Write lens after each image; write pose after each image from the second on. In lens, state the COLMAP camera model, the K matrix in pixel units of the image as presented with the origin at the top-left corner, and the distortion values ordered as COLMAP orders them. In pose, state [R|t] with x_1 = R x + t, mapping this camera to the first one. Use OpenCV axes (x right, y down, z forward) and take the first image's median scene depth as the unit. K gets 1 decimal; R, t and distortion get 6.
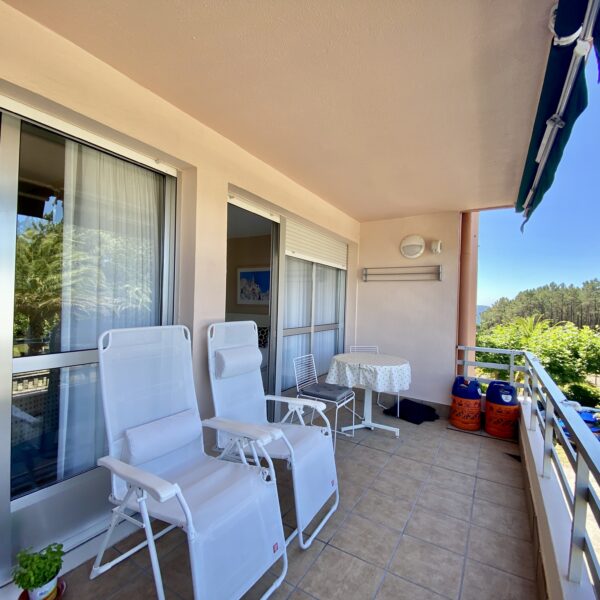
lens RADIAL K [[326.2, 0, 296.5], [0, 326.2, 302.7], [0, 0, 1]] dist [0.037699, -0.036148]
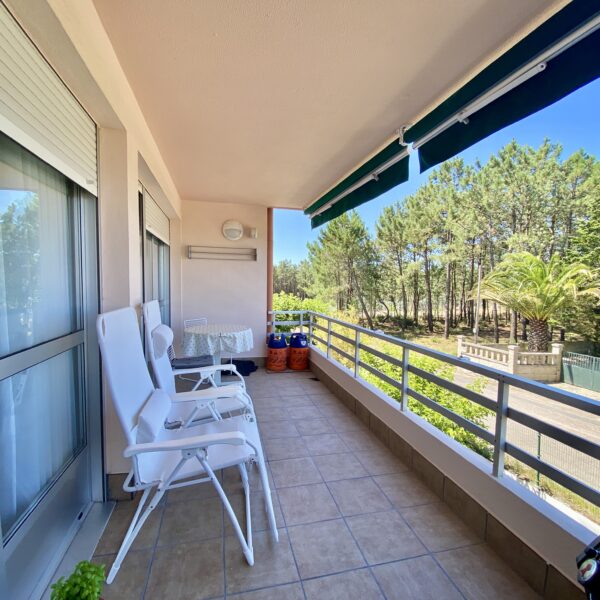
lens RADIAL K [[326.2, 0, 296.5], [0, 326.2, 302.7], [0, 0, 1]] dist [0.037699, -0.036148]
pose [[0.703678, -0.063422, 0.707683, -0.402278], [0.008196, 0.996666, 0.081171, -0.008559], [-0.710472, -0.051318, 0.701852, 0.008328]]
